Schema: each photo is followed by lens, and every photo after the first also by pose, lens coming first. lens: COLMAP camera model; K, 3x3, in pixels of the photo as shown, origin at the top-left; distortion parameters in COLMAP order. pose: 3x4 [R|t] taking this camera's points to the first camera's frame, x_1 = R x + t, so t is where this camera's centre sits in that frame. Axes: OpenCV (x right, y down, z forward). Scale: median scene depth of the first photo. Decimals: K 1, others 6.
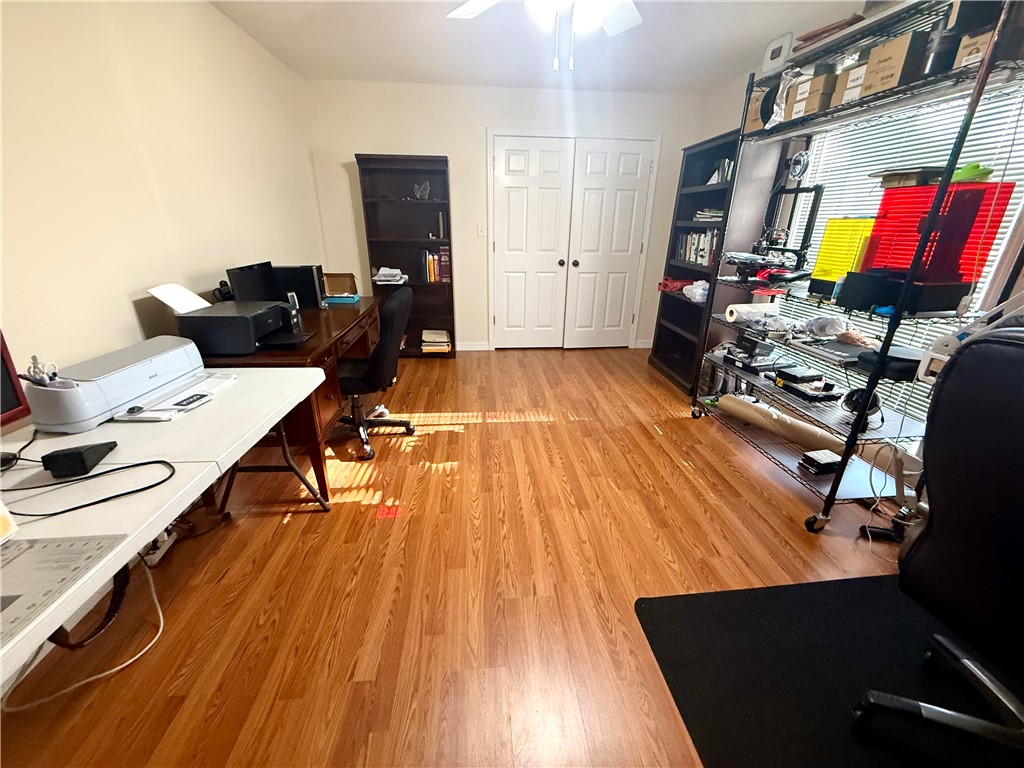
lens RADIAL K [[408.2, 0, 507.3], [0, 408.2, 384.5], [0, 0, 1]] dist [-0.000411, 0.000551]
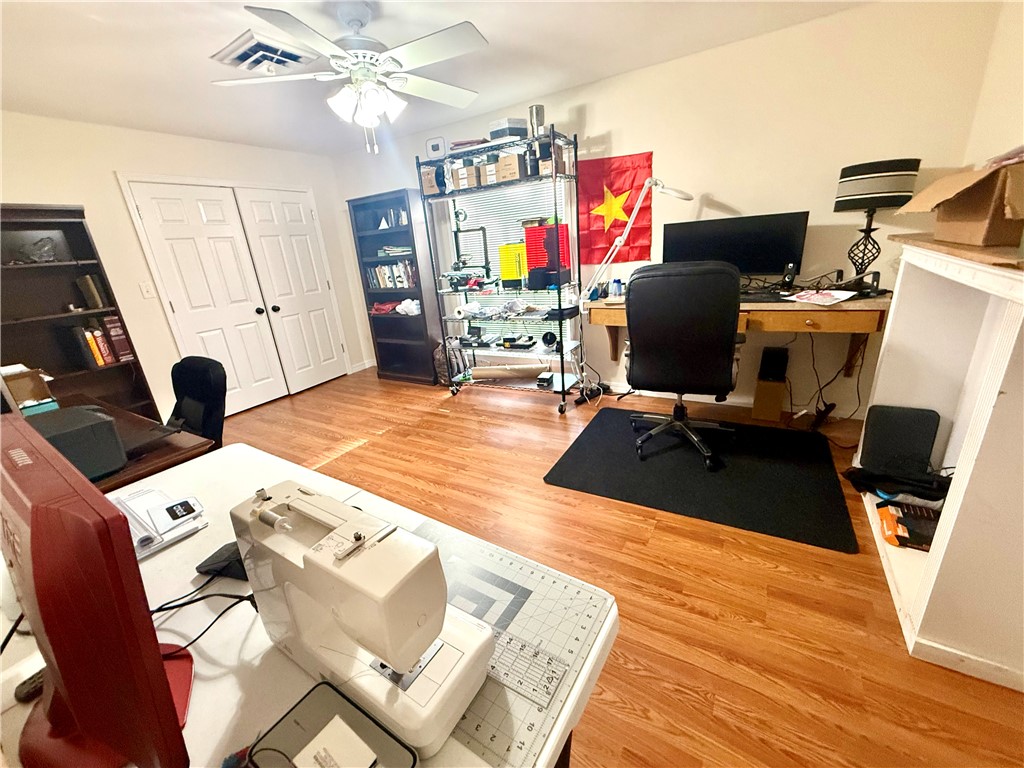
lens RADIAL K [[408.2, 0, 510.2], [0, 408.2, 383.0], [0, 0, 1]] dist [-0.000411, 0.000551]
pose [[0.585525, -0.318503, 0.745463, -0.422792], [0.382376, 0.919368, 0.092467, -0.008160], [-0.714807, 0.230906, 0.660102, -0.024722]]
